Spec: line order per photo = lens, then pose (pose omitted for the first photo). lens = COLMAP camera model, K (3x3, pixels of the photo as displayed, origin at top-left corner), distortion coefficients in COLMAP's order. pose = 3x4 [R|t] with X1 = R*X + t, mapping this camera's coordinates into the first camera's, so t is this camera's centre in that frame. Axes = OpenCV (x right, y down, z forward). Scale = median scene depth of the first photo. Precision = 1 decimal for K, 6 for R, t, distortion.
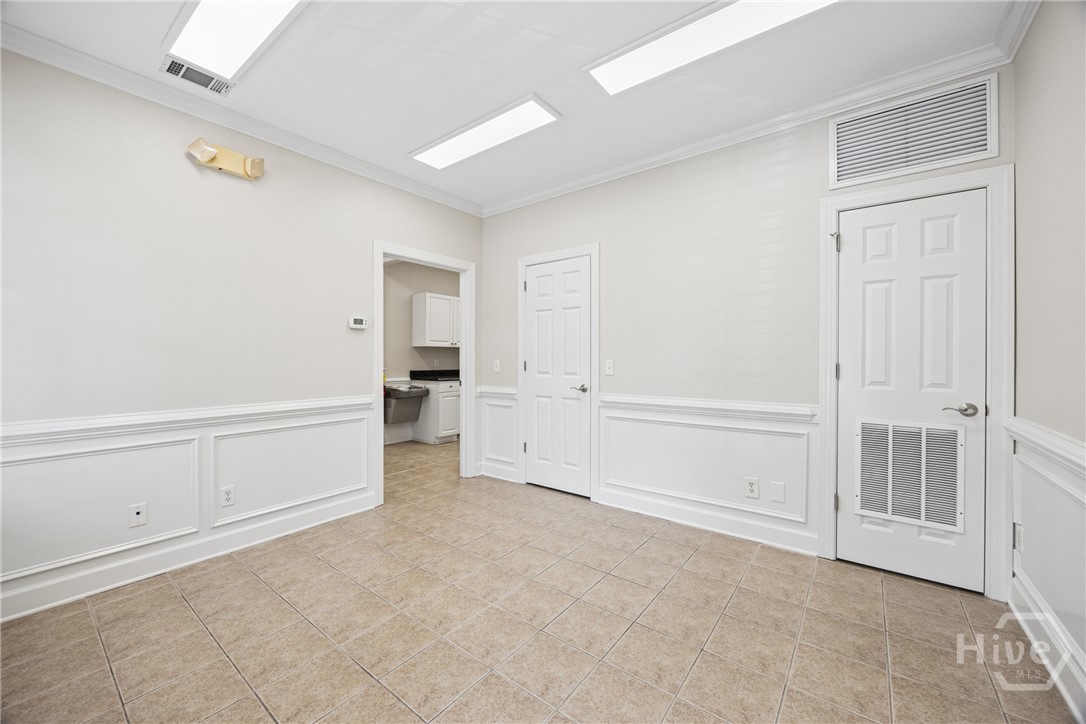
lens RADIAL K [[415.4, 0, 544.3], [0, 415.4, 357.0], [0, 0, 1]] dist [-0.006464, -0.000223]
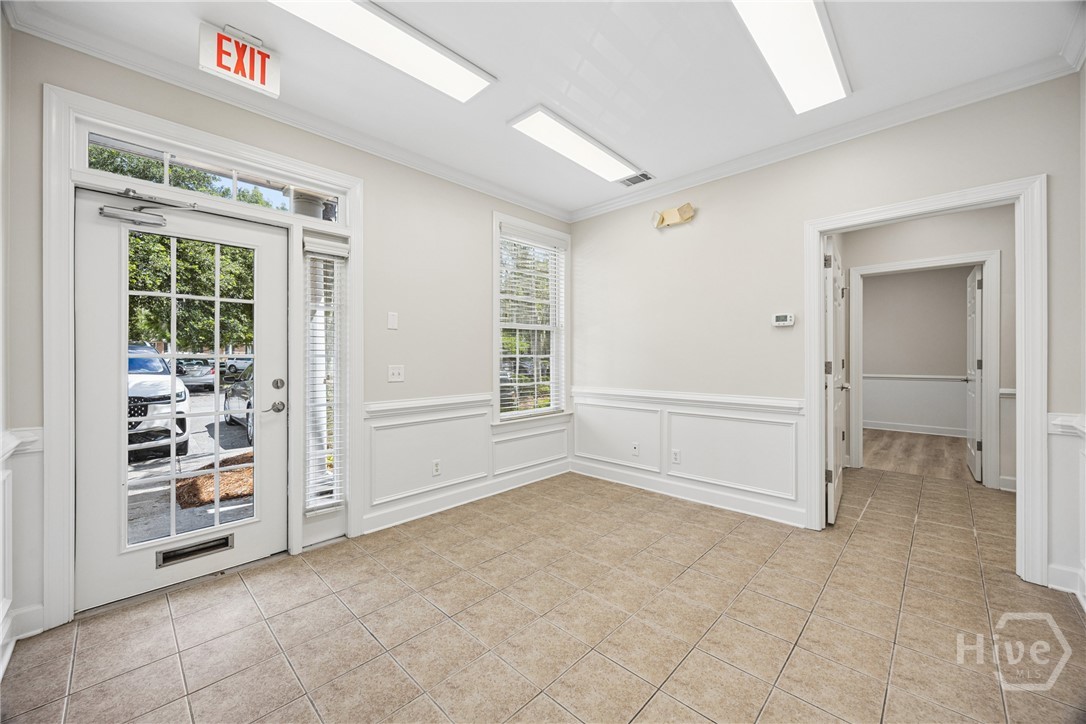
lens RADIAL K [[415.4, 0, 544.3], [0, 415.4, 357.0], [0, 0, 1]] dist [-0.006464, -0.000223]
pose [[-0.113185, 0.002772, -0.993570, 0.658251], [0.005300, 0.999984, 0.002186, -0.004118], [0.993560, -0.005018, -0.113198, 0.702521]]
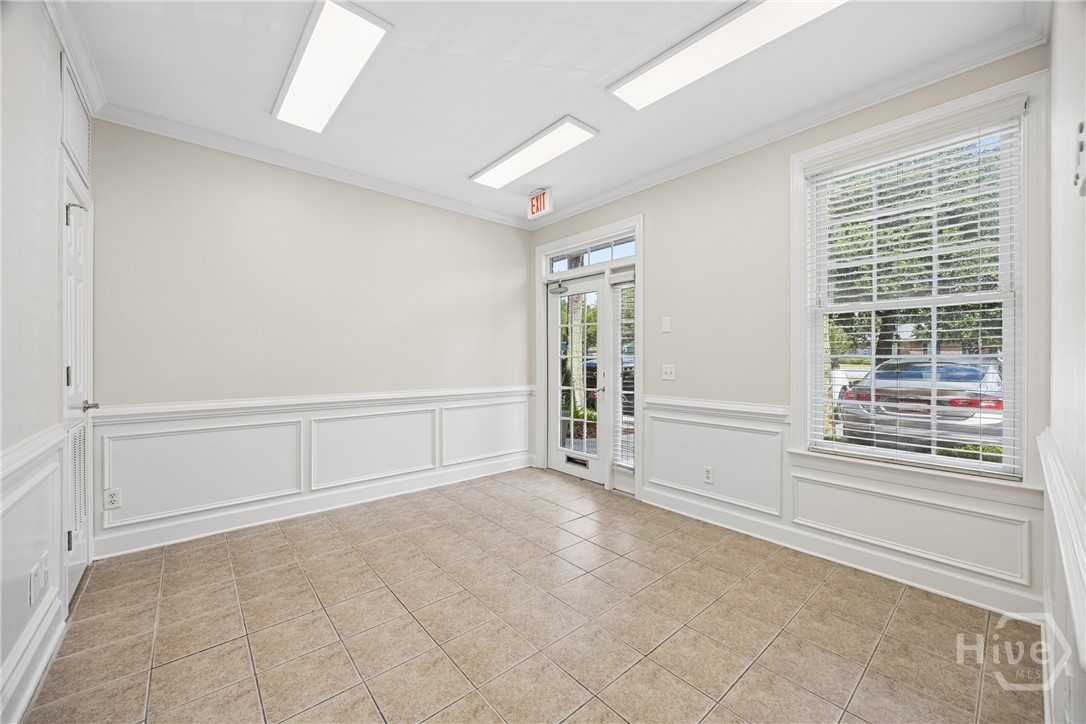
lens RADIAL K [[410.9, 0, 543.2], [0, 410.9, 359.9], [0, 0, 1]] dist [-0.006239, -0.000101]
pose [[-0.979024, -0.000935, 0.203742, -0.324749], [-0.000810, 0.999999, 0.000696, 0.002639], [-0.203743, 0.000517, -0.979024, 1.474666]]
